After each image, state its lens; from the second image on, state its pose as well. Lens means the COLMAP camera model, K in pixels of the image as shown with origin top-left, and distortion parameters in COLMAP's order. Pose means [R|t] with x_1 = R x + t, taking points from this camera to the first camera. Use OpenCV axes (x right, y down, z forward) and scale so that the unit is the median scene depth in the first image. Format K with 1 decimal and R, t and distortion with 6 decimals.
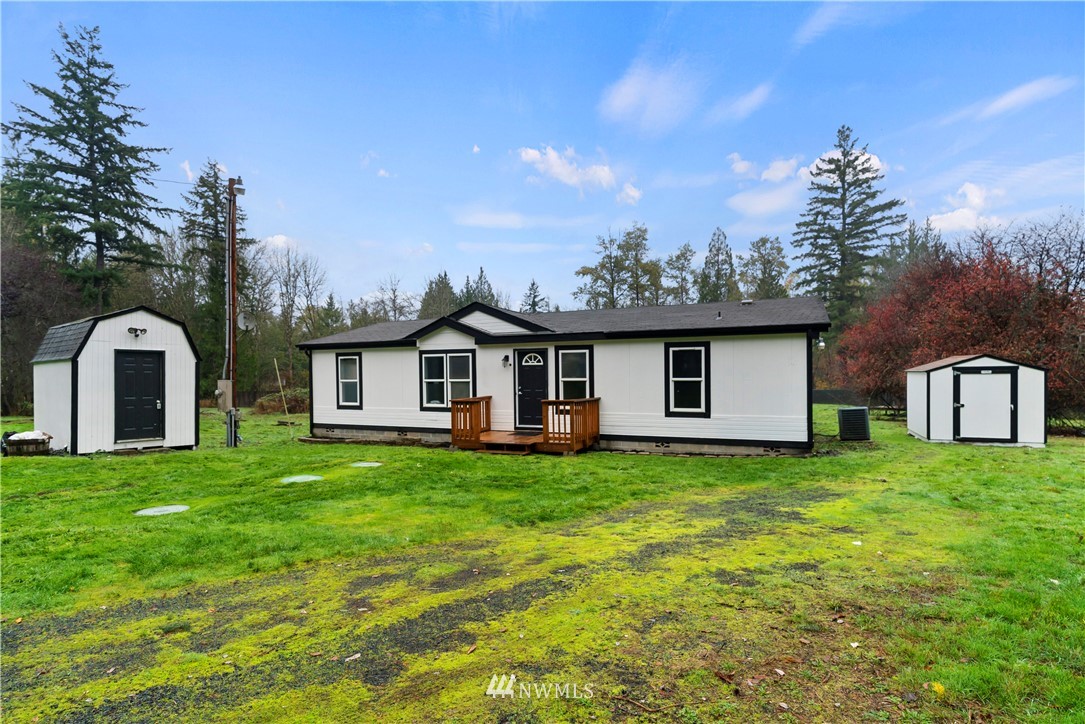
lens RADIAL K [[587.7, 0, 518.5], [0, 587.7, 382.0], [0, 0, 1]] dist [-0.009968, -0.000974]
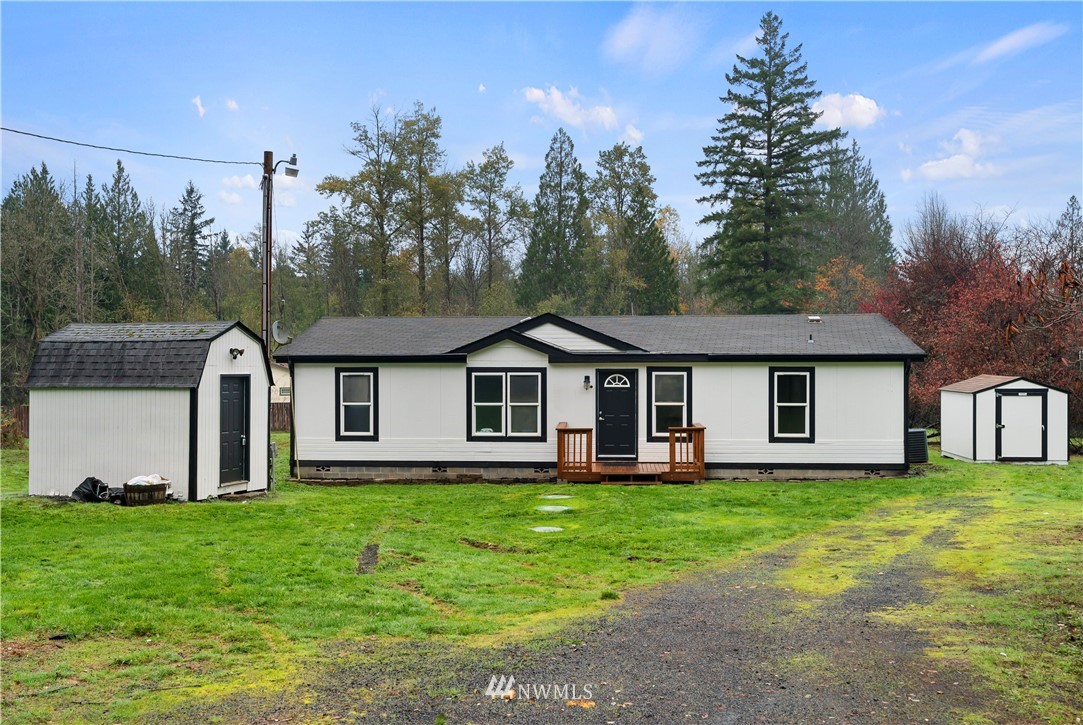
lens RADIAL K [[1122.0, 0, 538.0], [0, 1122.0, 364.0], [0, 0, 1]] dist [0.012509, 0.000000]
pose [[0.934480, 0.005609, 0.355972, -0.647946], [-0.001212, 0.999920, -0.012574, -0.039847], [-0.356014, 0.011318, 0.934412, -0.510533]]
